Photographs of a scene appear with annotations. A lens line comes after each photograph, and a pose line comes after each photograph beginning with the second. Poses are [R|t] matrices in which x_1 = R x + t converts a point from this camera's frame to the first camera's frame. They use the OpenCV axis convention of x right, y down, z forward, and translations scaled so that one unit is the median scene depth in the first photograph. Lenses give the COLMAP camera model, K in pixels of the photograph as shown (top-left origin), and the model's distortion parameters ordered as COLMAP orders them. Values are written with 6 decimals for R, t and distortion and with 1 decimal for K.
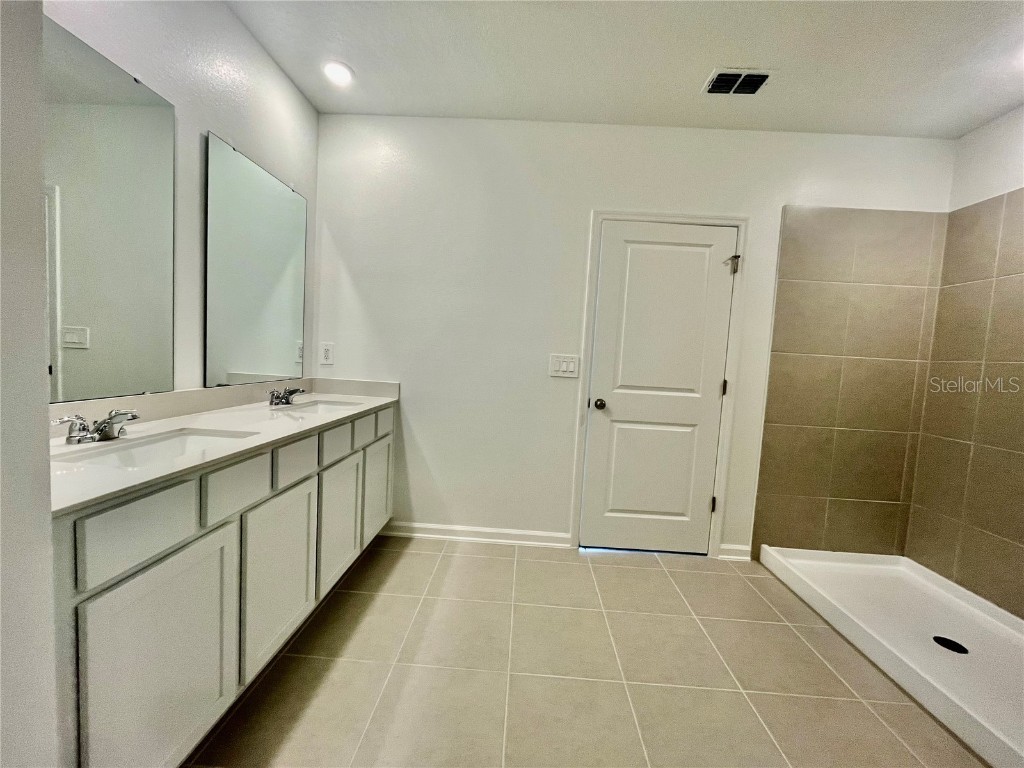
lens RADIAL K [[414.3, 0, 514.3], [0, 414.3, 383.0], [0, 0, 1]] dist [-0.001311, -0.000120]
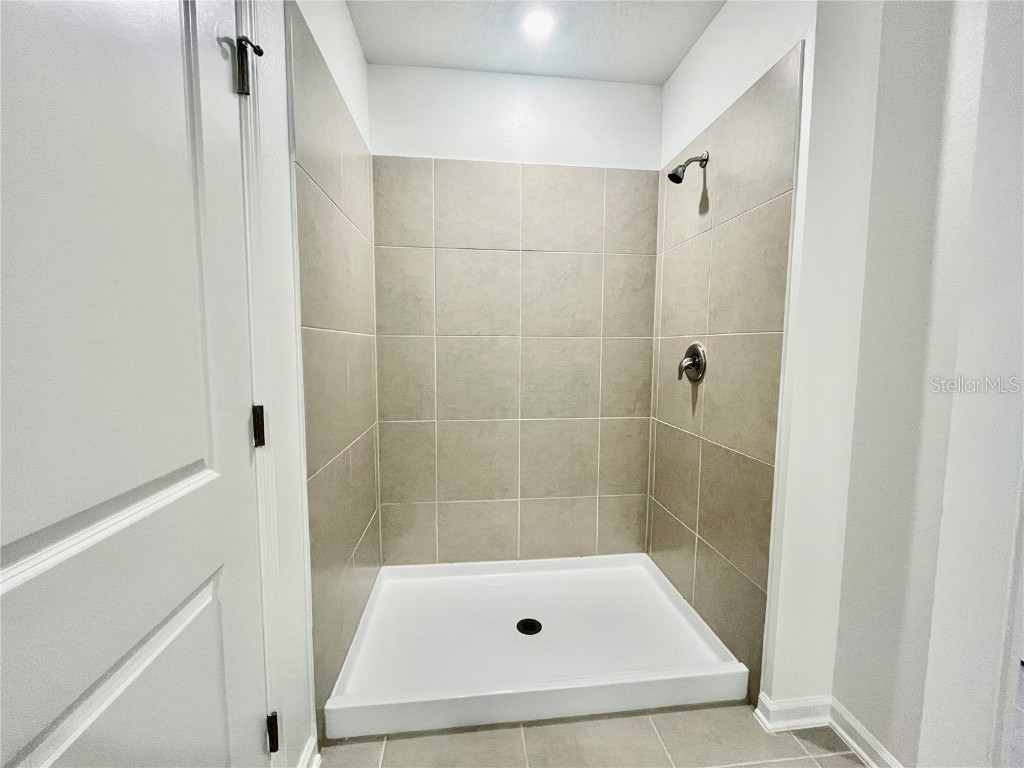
lens RADIAL K [[414.3, 0, 514.3], [0, 414.3, 383.0], [0, 0, 1]] dist [-0.001311, -0.000120]
pose [[-0.162444, -0.145341, 0.975955, 0.131316], [0.055116, 0.986211, 0.156043, -0.074833], [-0.985177, 0.079139, -0.152193, 0.872552]]
